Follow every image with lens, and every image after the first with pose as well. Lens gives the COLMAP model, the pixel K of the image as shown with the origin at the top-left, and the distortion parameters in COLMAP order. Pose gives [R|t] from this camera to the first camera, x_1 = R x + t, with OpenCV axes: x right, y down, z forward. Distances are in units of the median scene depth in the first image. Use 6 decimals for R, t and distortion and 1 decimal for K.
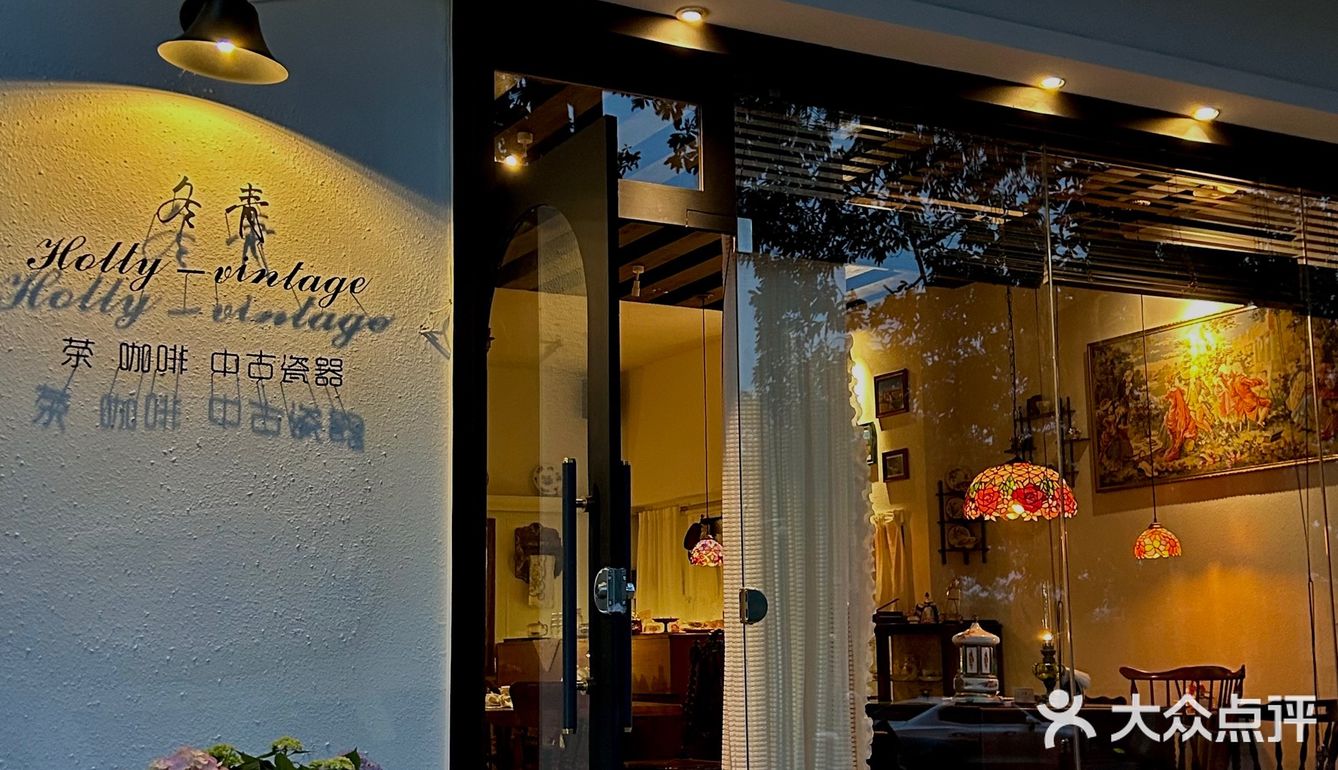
lens RADIAL K [[1761.9, 0, 670.0], [0, 1761.9, 383.4], [0, 0, 1]] dist [-0.001192, 0.000000]
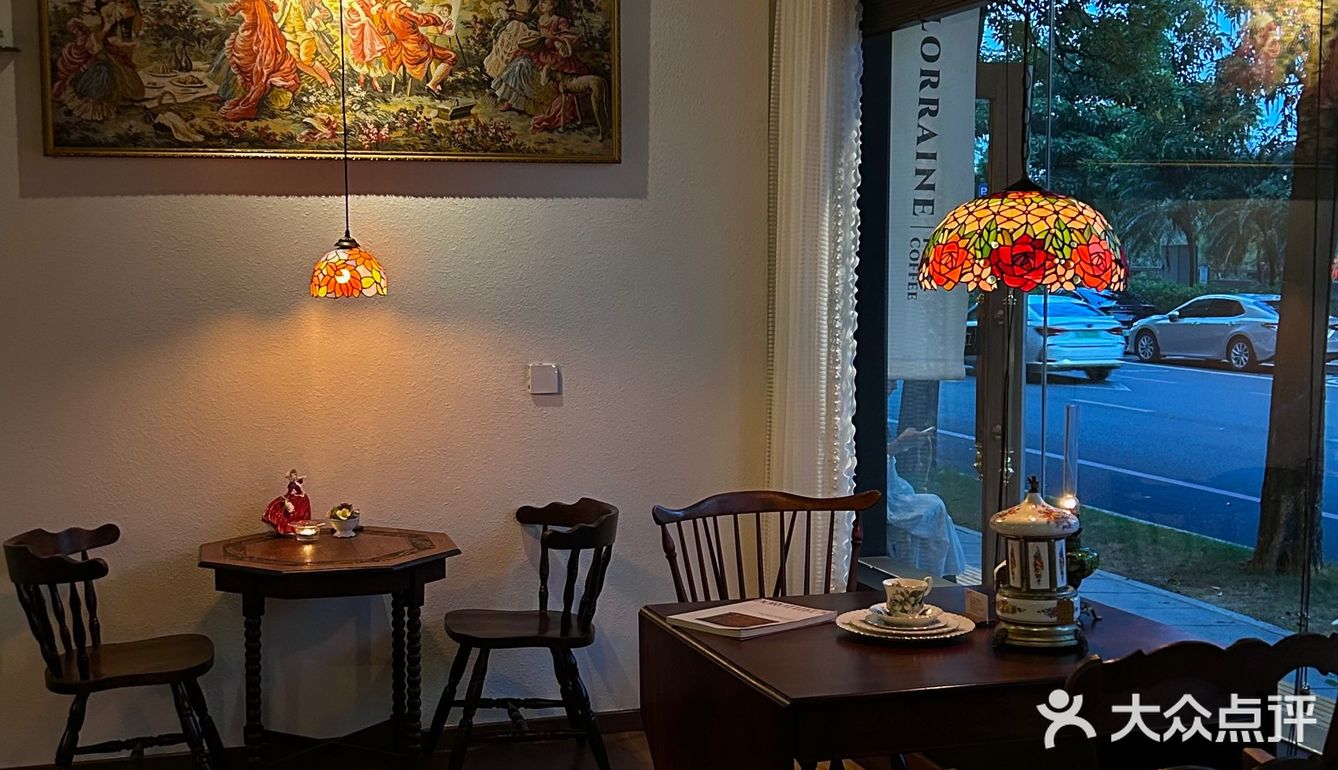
lens RADIAL K [[1761.9, 0, 668.9], [0, 1761.9, 388.6], [0, 0, 1]] dist [-0.001192, 0.000000]
pose [[0.148351, -0.072336, 0.986286, -0.245330], [-0.162209, 0.982034, 0.096423, 0.046472], [-0.975541, -0.174289, 0.133952, 0.691438]]
